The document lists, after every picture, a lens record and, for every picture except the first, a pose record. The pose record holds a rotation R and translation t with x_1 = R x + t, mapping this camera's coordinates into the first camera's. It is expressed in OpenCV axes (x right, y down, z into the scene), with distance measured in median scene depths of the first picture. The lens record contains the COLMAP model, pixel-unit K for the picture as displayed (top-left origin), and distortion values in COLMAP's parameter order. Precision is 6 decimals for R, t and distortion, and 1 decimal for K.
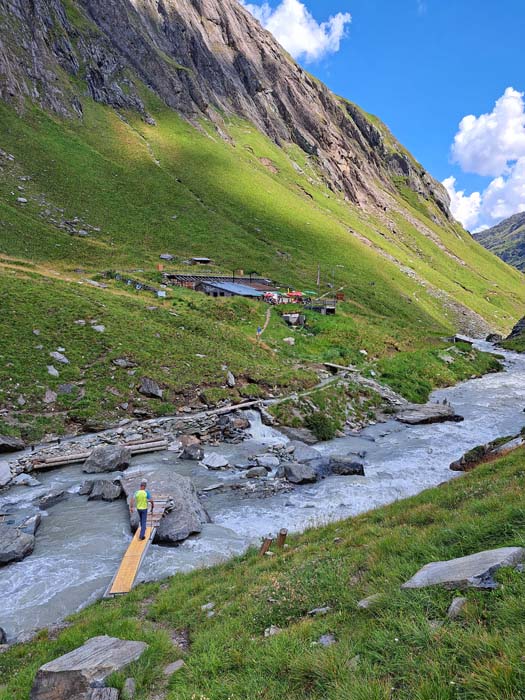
lens RADIAL K [[488.3, 0, 274.0], [0, 488.3, 359.7], [0, 0, 1]] dist [0.041800, -0.025791]
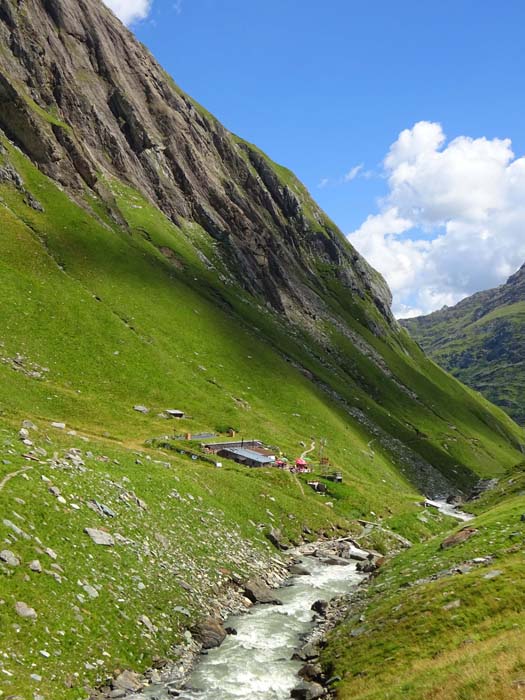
lens RADIAL K [[868.2, 0, 262.0], [0, 868.2, 350.8], [0, 0, 1]] dist [0.106321, 0.000000]
pose [[0.978472, 0.057377, 0.198243, -0.104005], [-0.018209, 0.980832, -0.194005, 0.003125], [-0.205575, 0.186218, 0.960761, -0.232478]]
